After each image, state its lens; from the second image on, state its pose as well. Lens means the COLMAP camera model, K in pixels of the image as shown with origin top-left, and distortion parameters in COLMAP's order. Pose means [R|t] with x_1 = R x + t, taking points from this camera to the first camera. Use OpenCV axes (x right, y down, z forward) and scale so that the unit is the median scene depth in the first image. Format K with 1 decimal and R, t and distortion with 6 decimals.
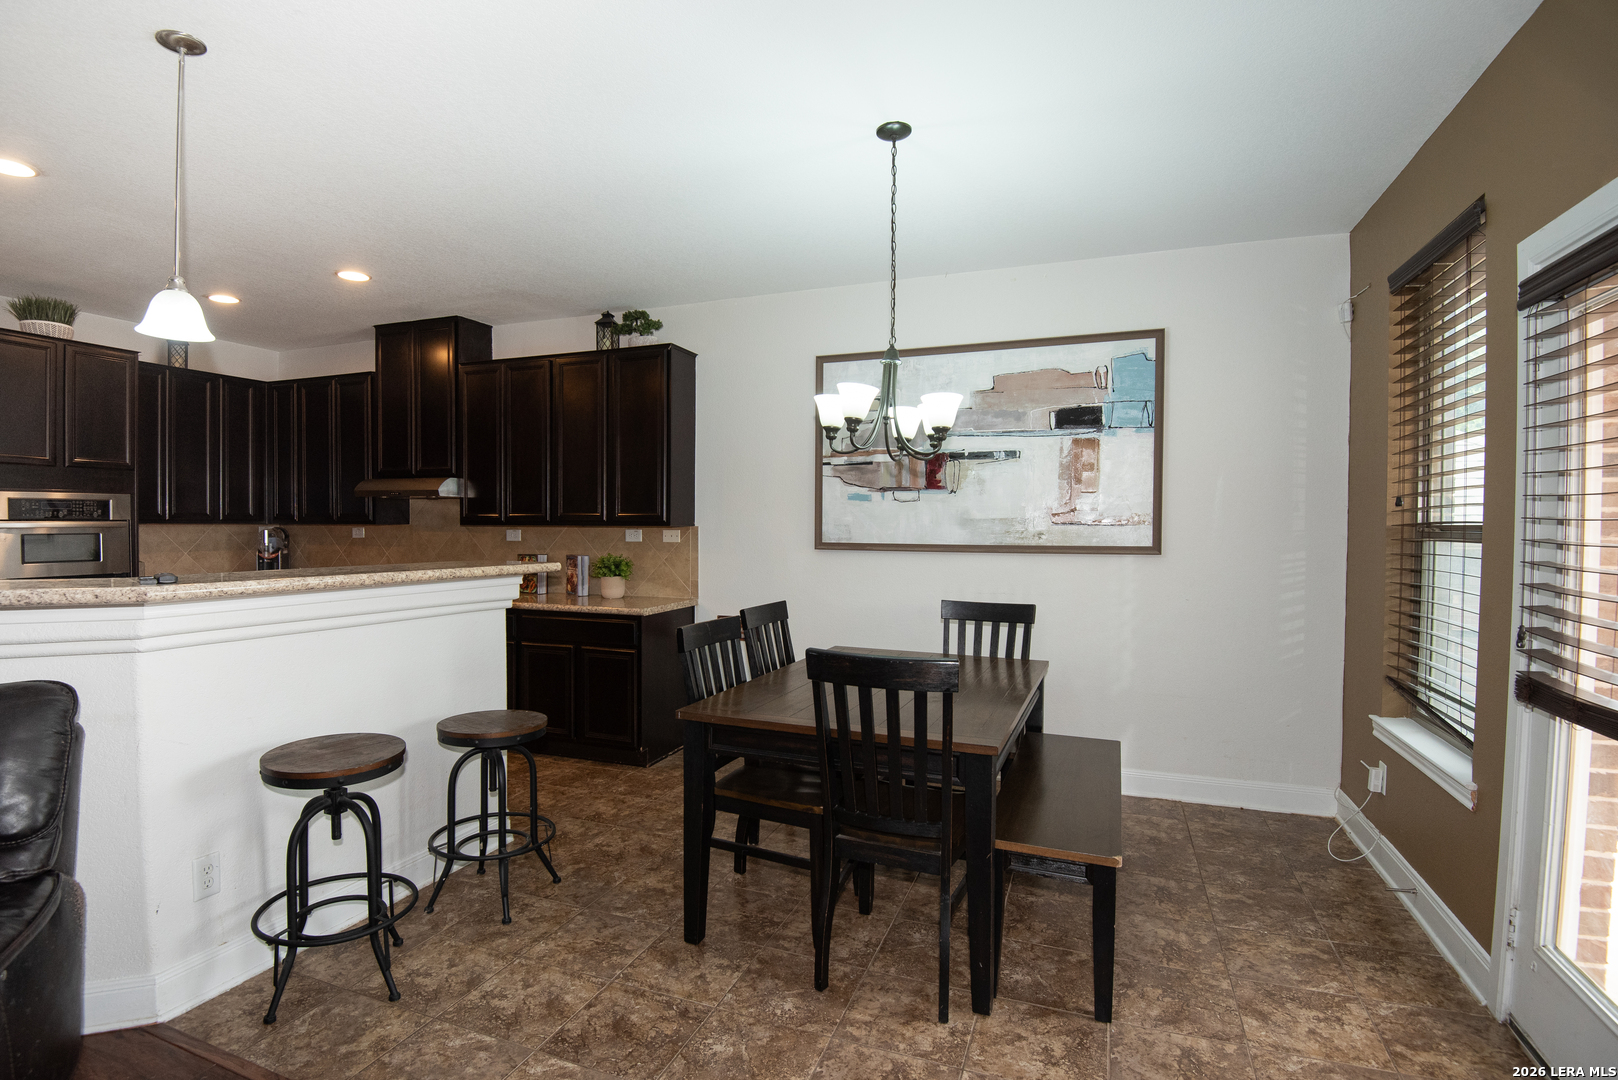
lens RADIAL K [[791.9, 0, 789.8], [0, 791.9, 536.7], [0, 0, 1]] dist [-0.001838, -0.024142]
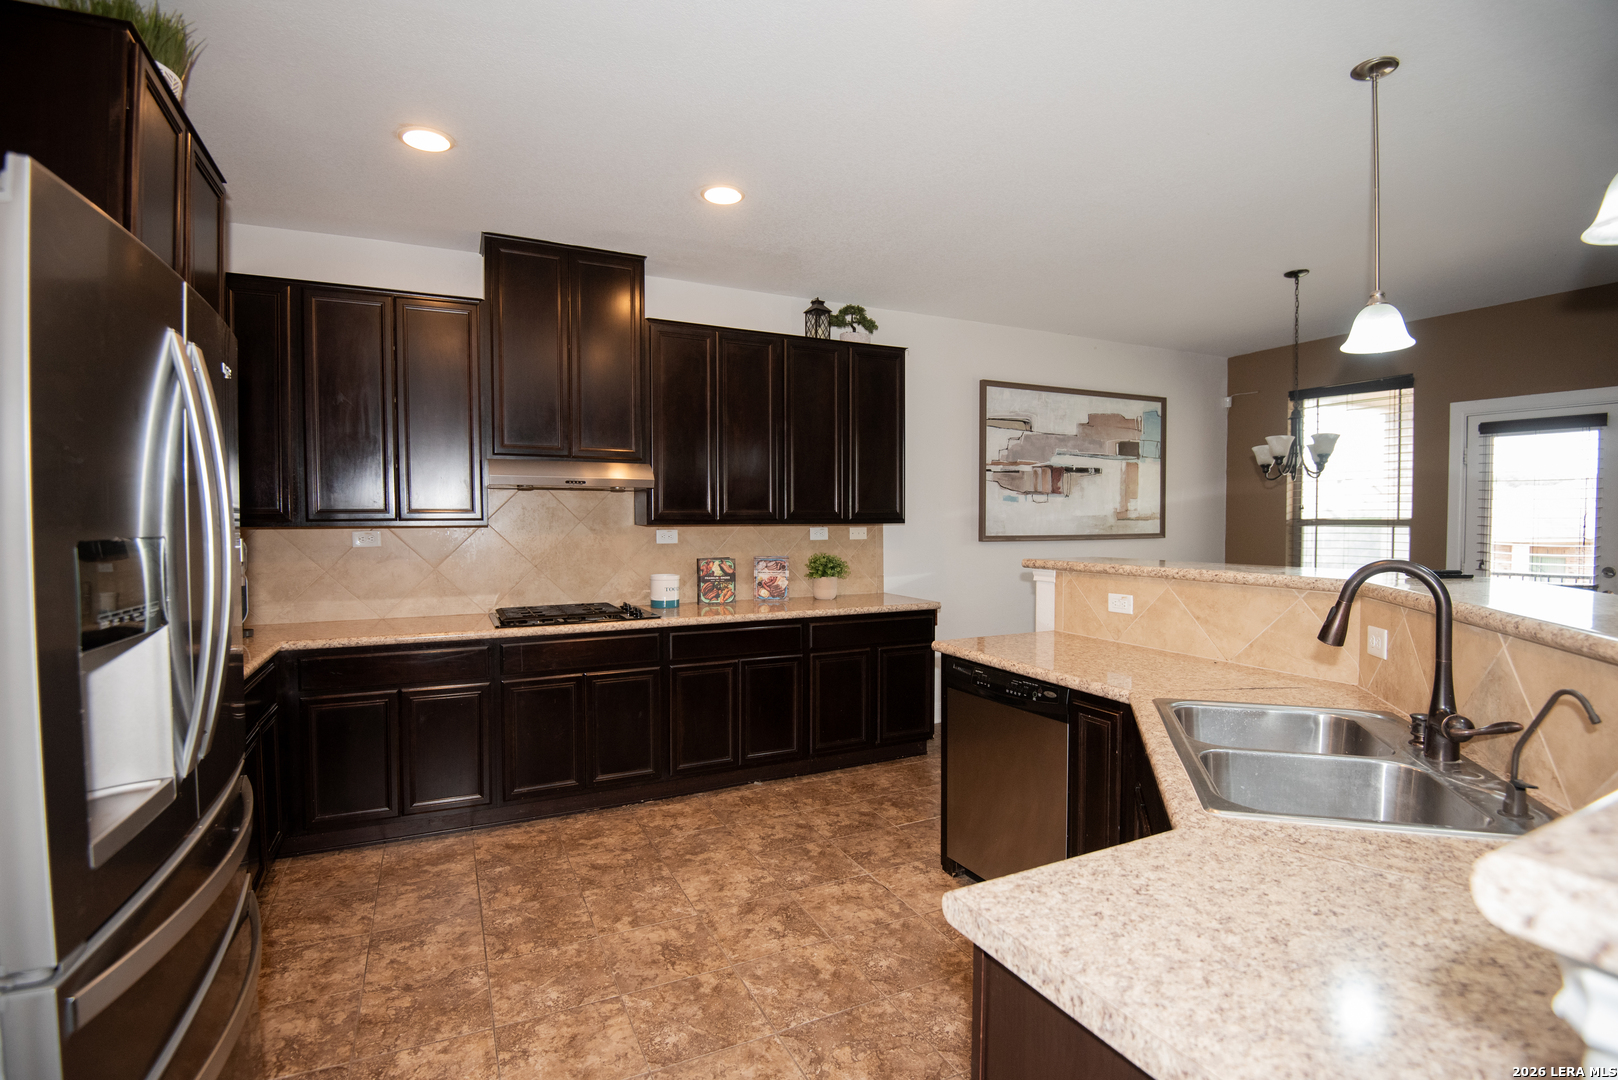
lens RADIAL K [[760.1, 0, 808.7], [0, 760.1, 544.1], [0, 0, 1]] dist [0.001420, -0.034427]
pose [[0.668530, -0.029582, 0.743097, -1.145532], [0.017340, 0.999557, 0.024192, -0.014625], [-0.743483, -0.003288, 0.668747, 0.494142]]
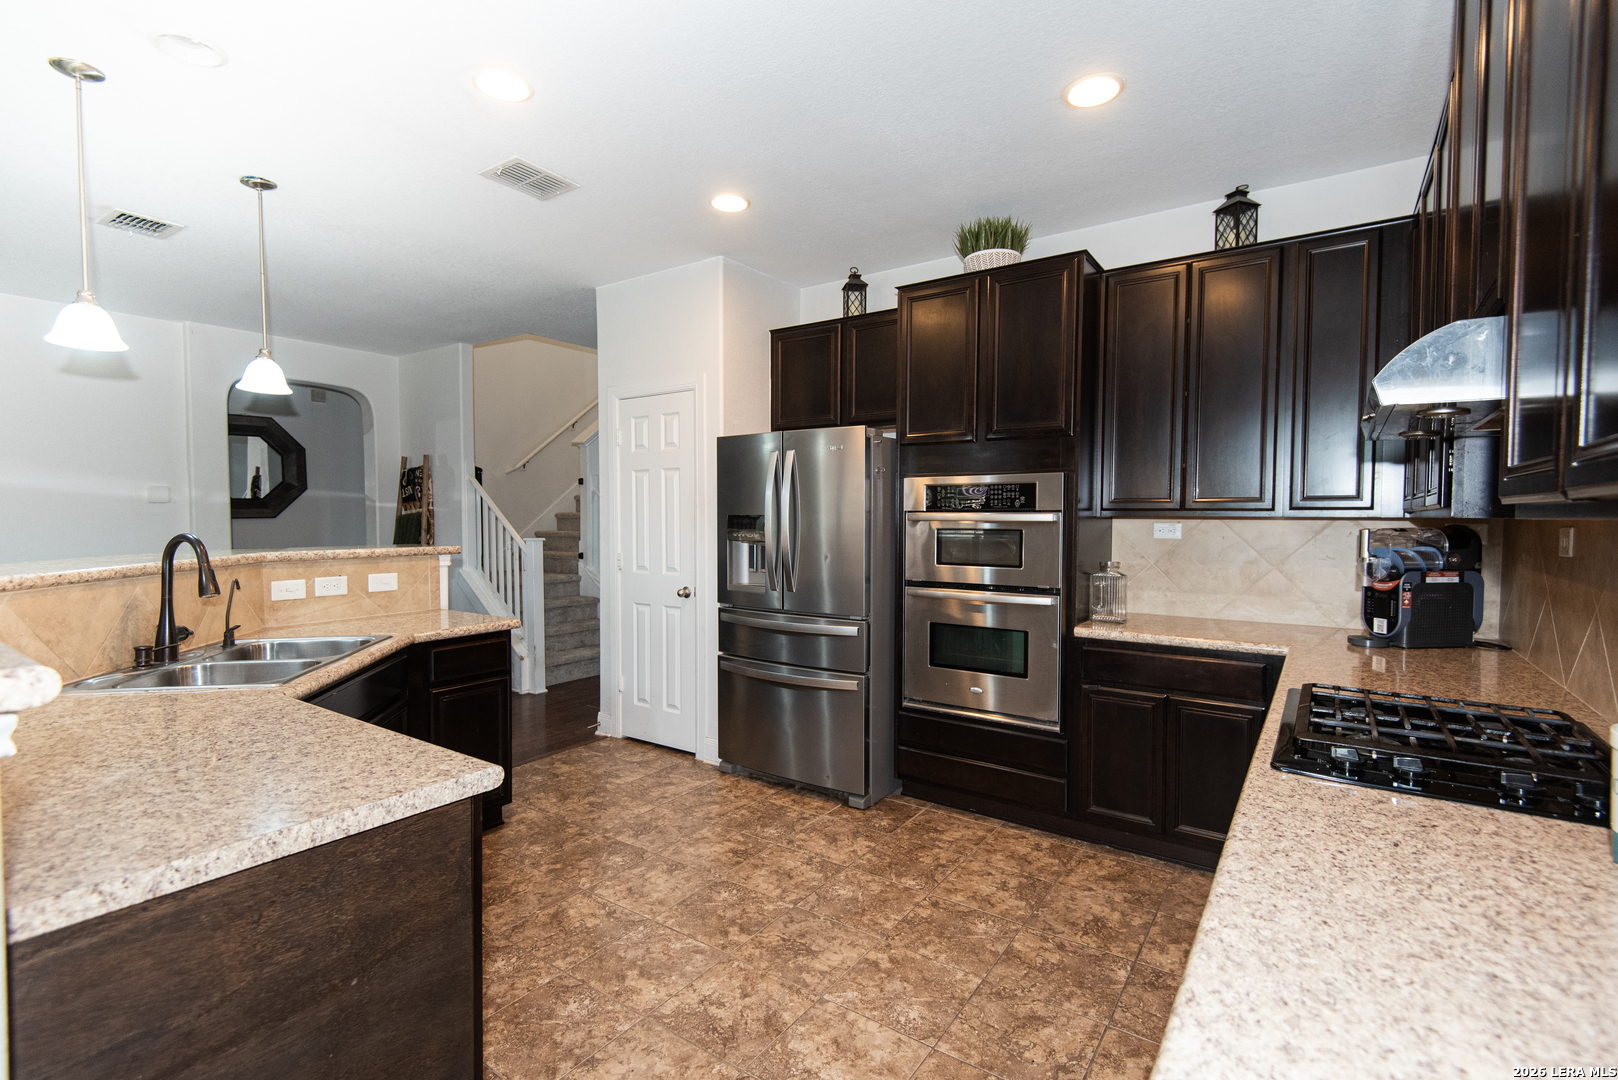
lens RADIAL K [[742.6, 0, 809.0], [0, 742.6, 540.0], [0, 0, 1]] dist [0.040990, -0.031450]
pose [[-0.222104, 0.029600, -0.974574, -0.206054], [-0.021988, 0.999133, 0.035357, -0.016236], [0.974775, 0.029282, -0.221261, 1.116218]]
